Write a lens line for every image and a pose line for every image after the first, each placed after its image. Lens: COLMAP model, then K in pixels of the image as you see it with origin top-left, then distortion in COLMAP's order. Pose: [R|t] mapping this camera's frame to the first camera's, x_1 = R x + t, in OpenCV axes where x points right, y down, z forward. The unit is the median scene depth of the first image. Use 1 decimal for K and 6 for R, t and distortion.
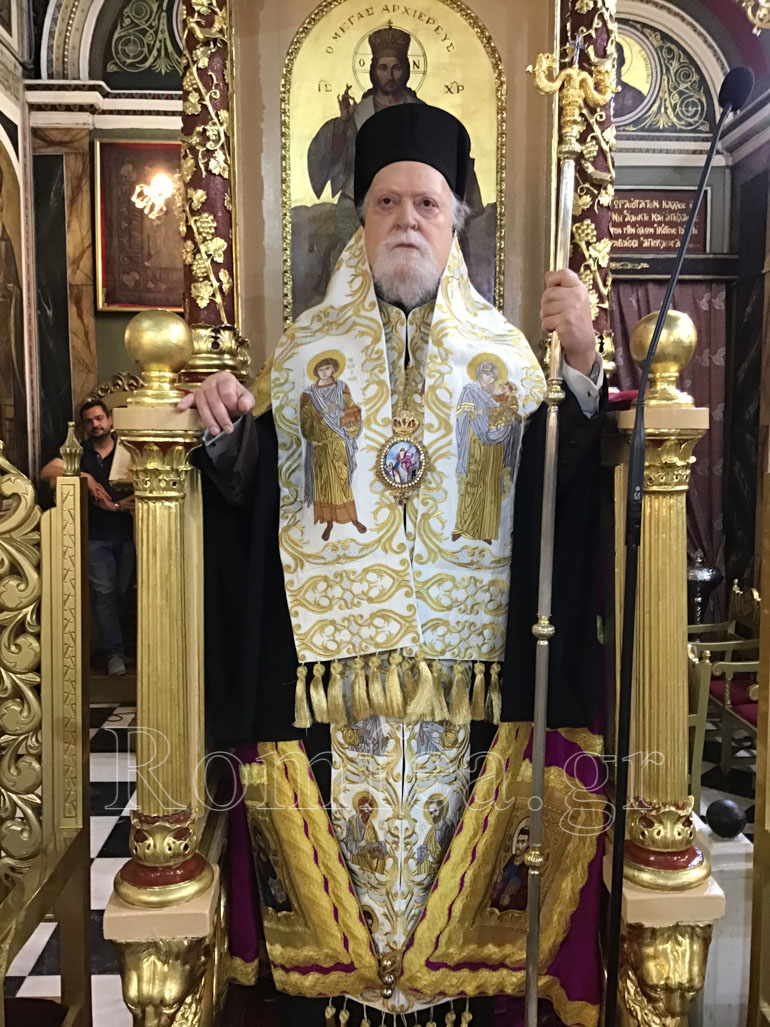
lens RADIAL K [[938.1, 0, 378.2], [0, 938.1, 517.9], [0, 0, 1]] dist [0.087151, -0.173234]
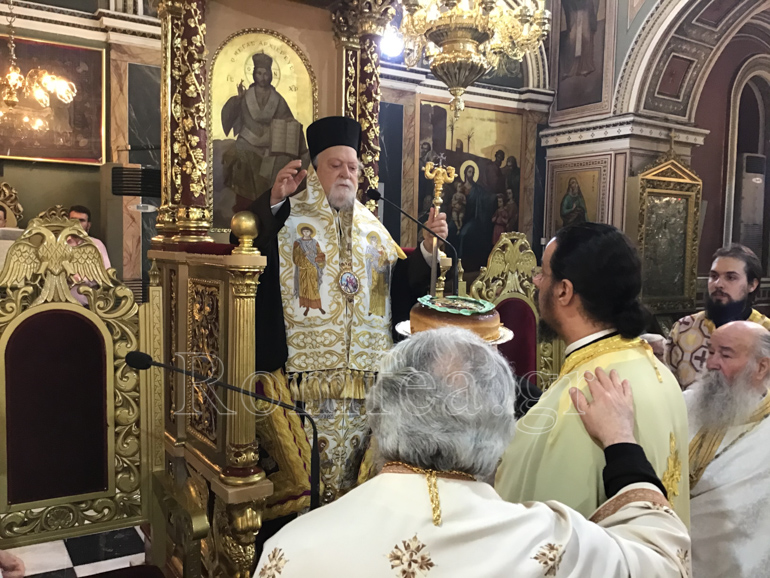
lens RADIAL K [[694.9, 0, 384.4], [0, 694.9, 290.9], [0, 0, 1]] dist [0.136484, -0.254558]
pose [[0.866983, -0.013332, 0.498160, -0.568738], [0.024521, 0.999572, -0.015924, -0.000718], [-0.497734, 0.026022, 0.866939, -0.416546]]
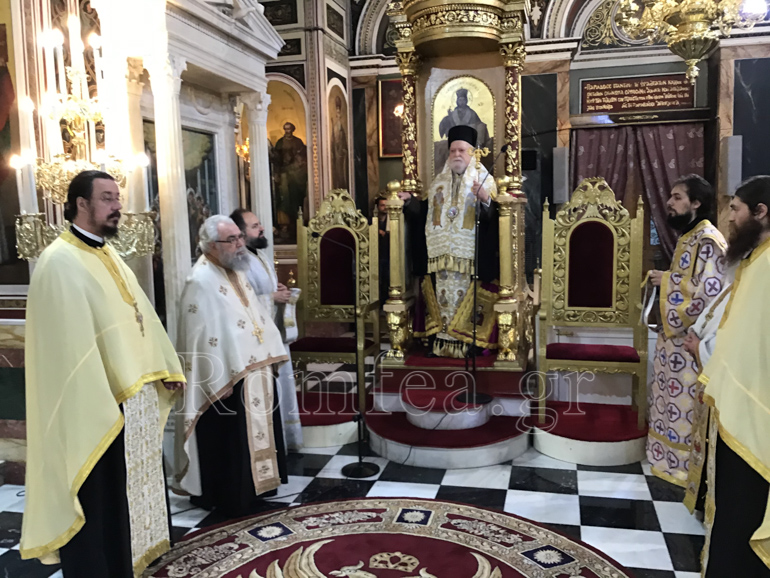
lens RADIAL K [[694.9, 0, 384.4], [0, 694.9, 290.9], [0, 0, 1]] dist [0.136484, -0.254558]
pose [[0.961640, 0.004449, -0.274279, 0.513610], [-0.000163, 0.999878, 0.015648, 0.212811], [0.274315, -0.015003, 0.961523, -1.797883]]
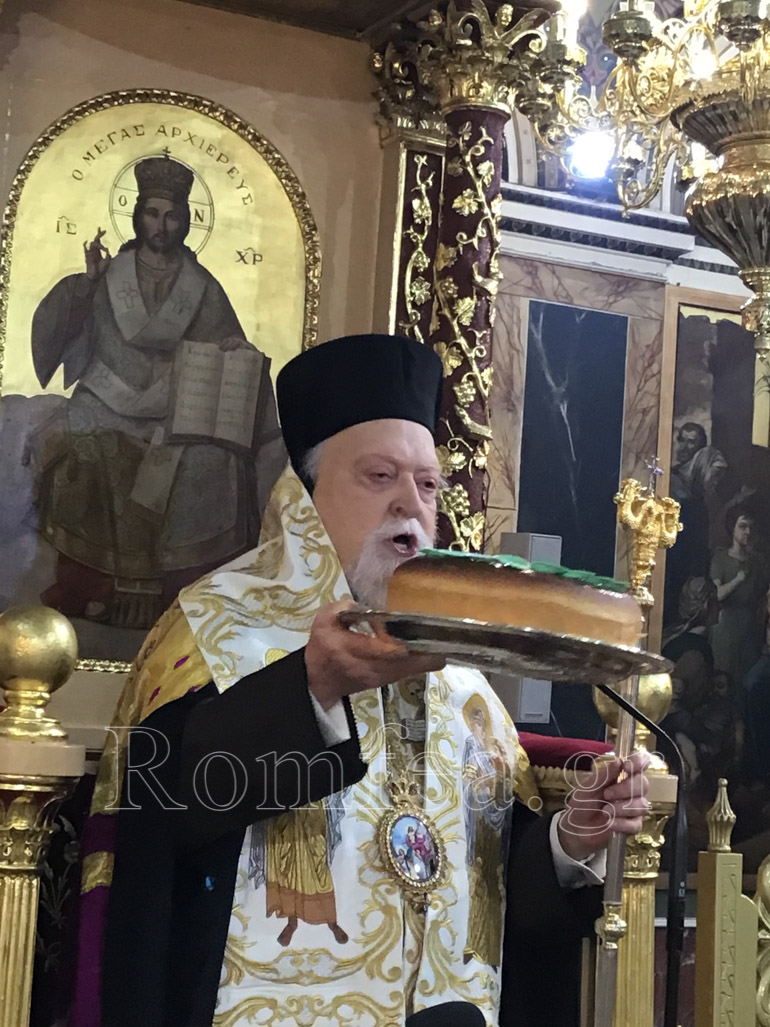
lens RADIAL K [[2014.2, 0, 380.8], [0, 2014.2, 529.3], [0, 0, 1]] dist [-0.037967, 1.236277]
pose [[0.913791, 0.093560, 0.395261, -0.447130], [-0.027380, 0.985085, -0.169875, -0.017950], [-0.405260, 0.144408, 0.902724, -0.368642]]
